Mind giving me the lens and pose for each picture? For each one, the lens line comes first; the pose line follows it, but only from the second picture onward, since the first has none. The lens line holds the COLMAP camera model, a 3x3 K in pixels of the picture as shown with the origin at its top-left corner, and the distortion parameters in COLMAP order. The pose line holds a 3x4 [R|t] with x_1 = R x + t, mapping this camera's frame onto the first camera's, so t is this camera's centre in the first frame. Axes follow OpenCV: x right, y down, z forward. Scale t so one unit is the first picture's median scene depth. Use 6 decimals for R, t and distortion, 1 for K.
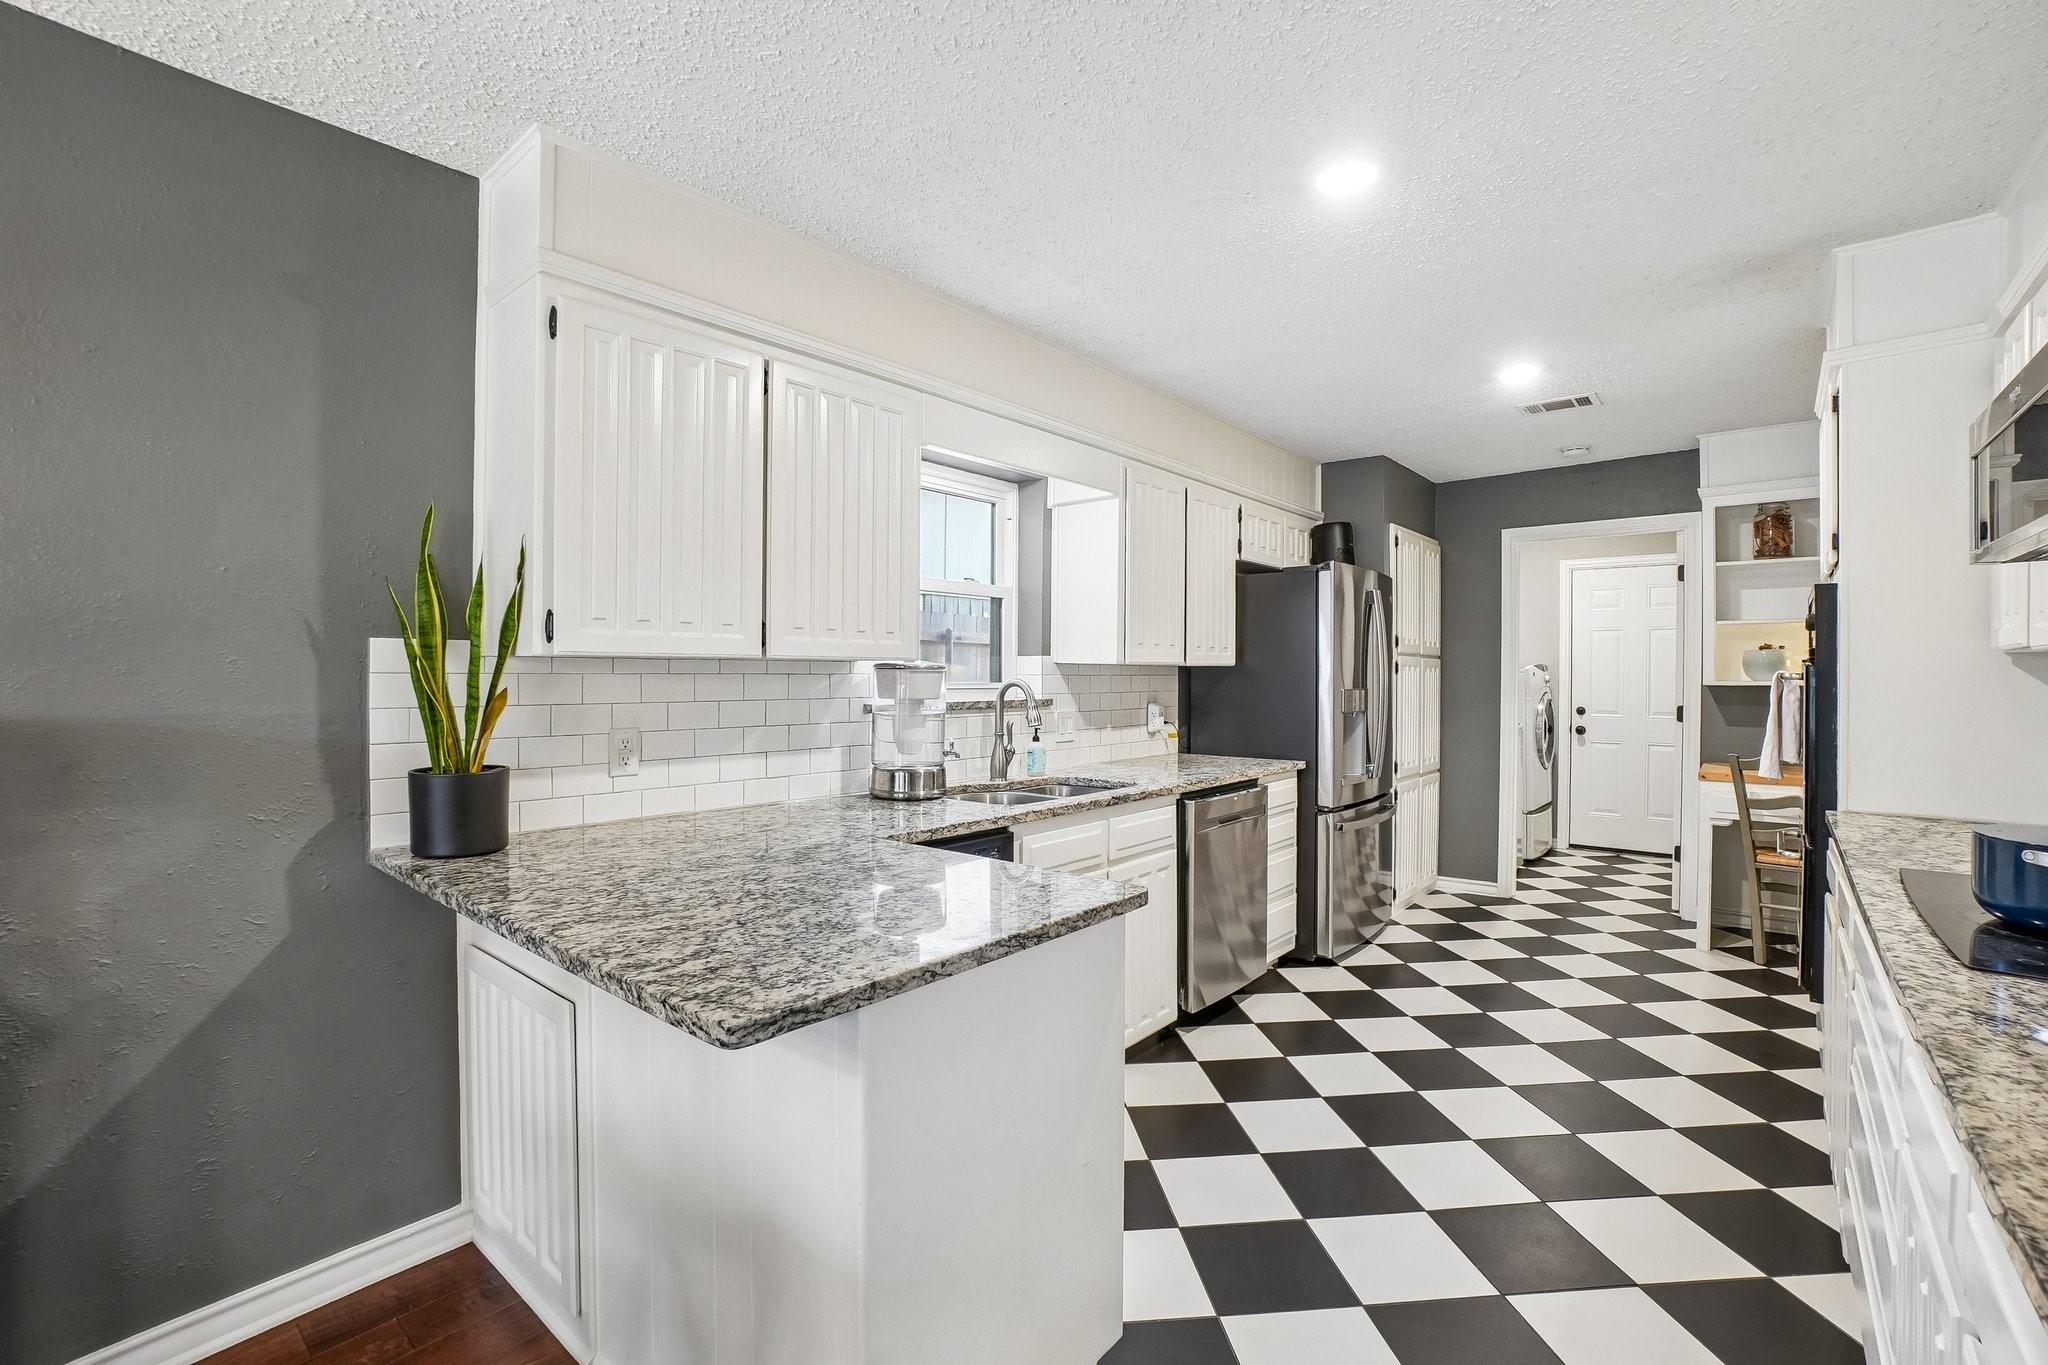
lens RADIAL K [[906.9, 0, 1015.7], [0, 906.9, 665.1], [0, 0, 1]] dist [-0.027759, 0.002697]
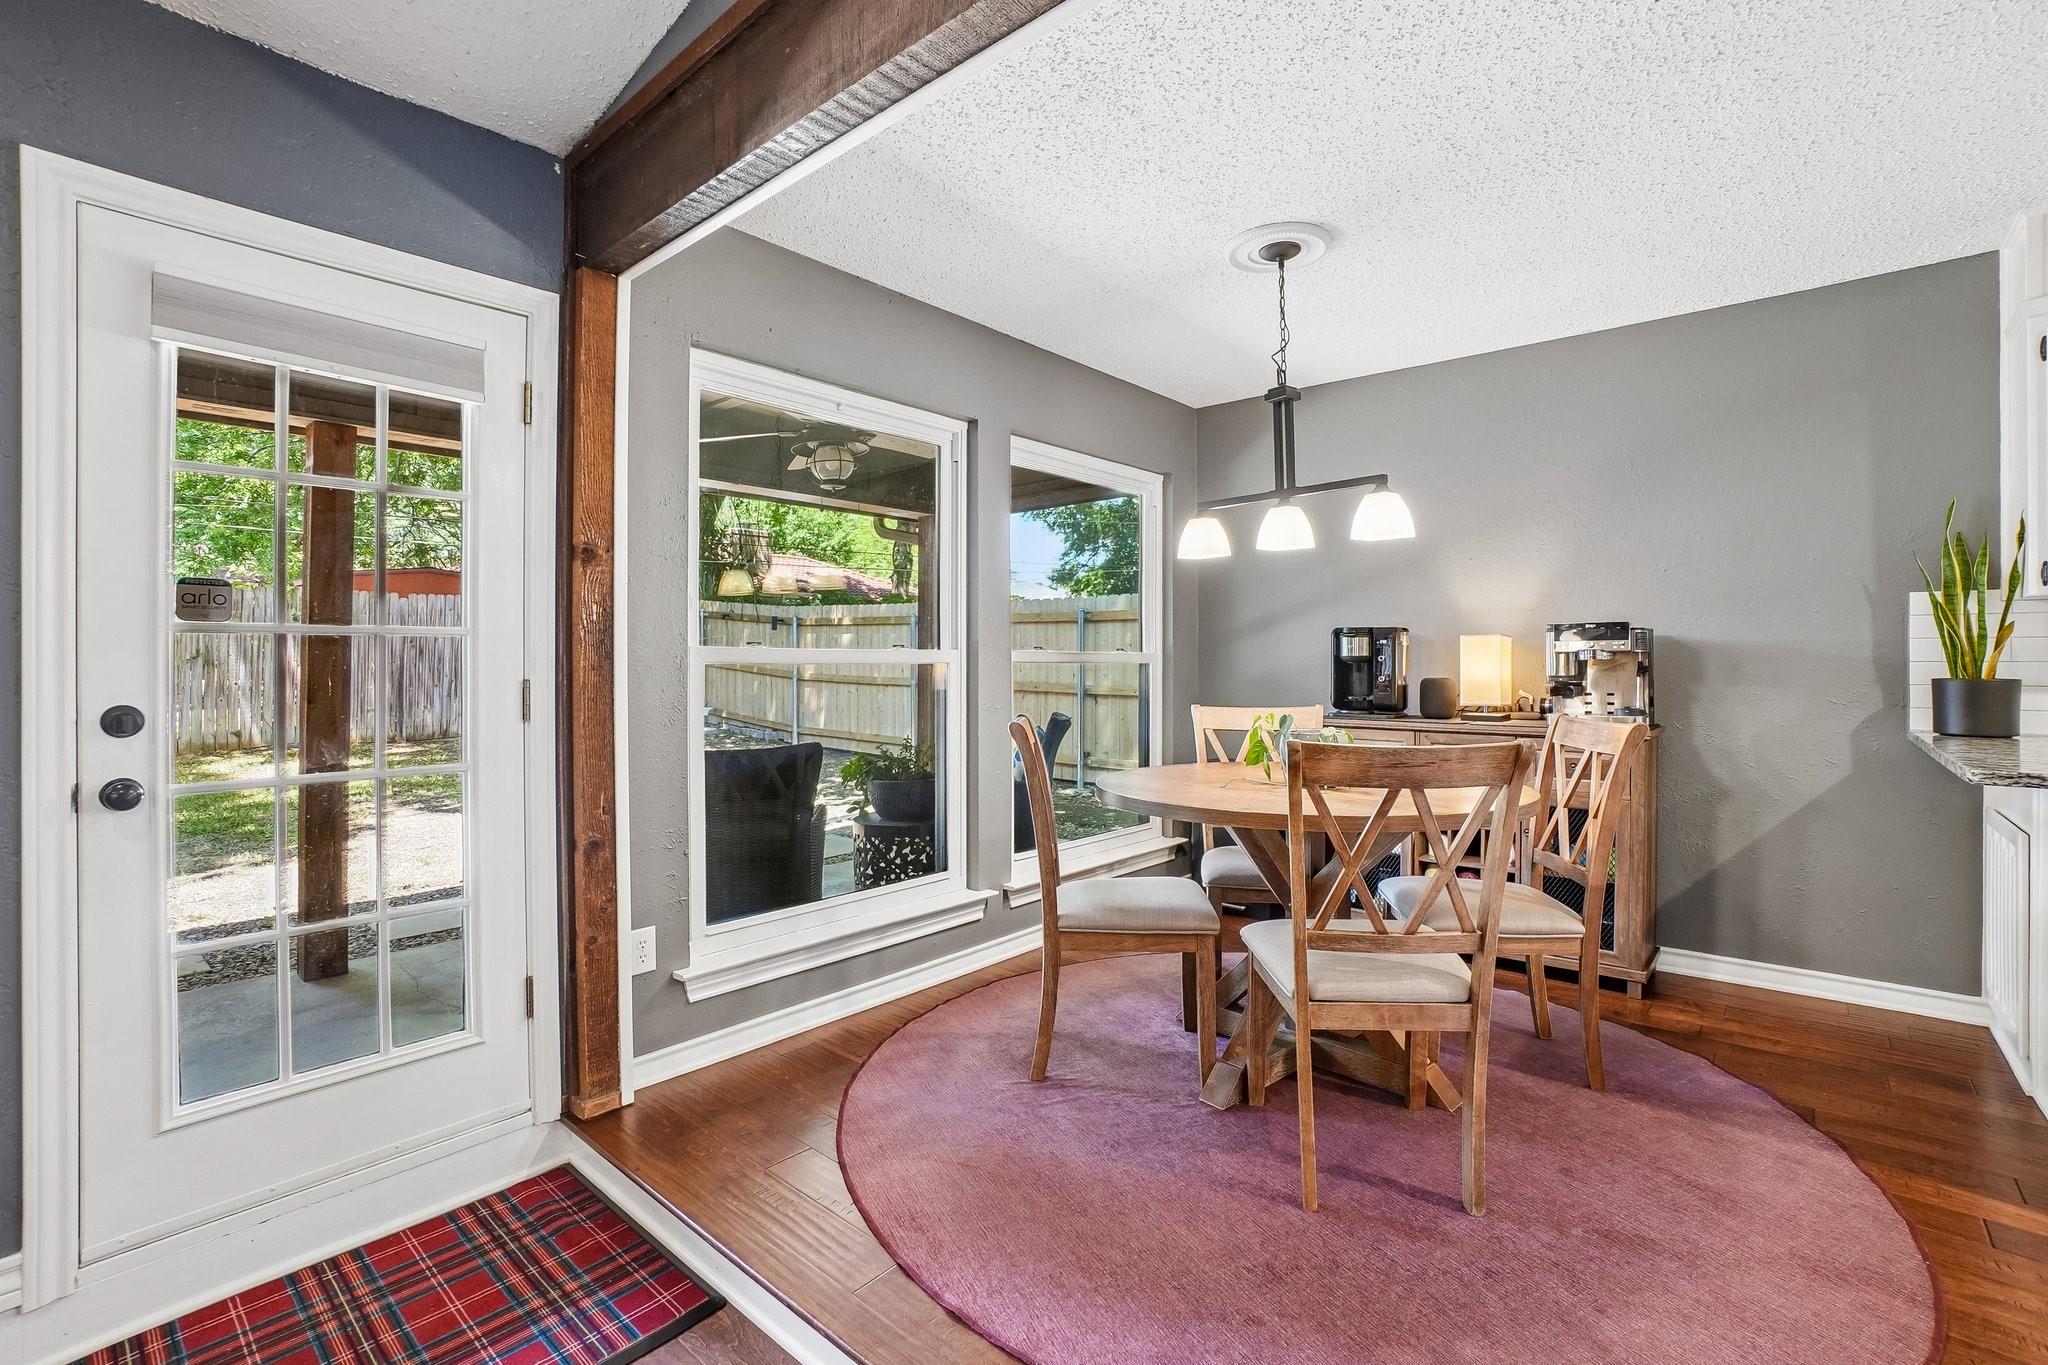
lens RADIAL K [[906.9, 0, 1022.6], [0, 906.9, 668.8], [0, 0, 1]] dist [-0.027759, 0.002697]
pose [[-0.011345, -0.003390, -0.999930, 0.823799], [0.005426, 0.999979, -0.003451, 0.097679], [0.999921, -0.005465, -0.011327, -0.514376]]
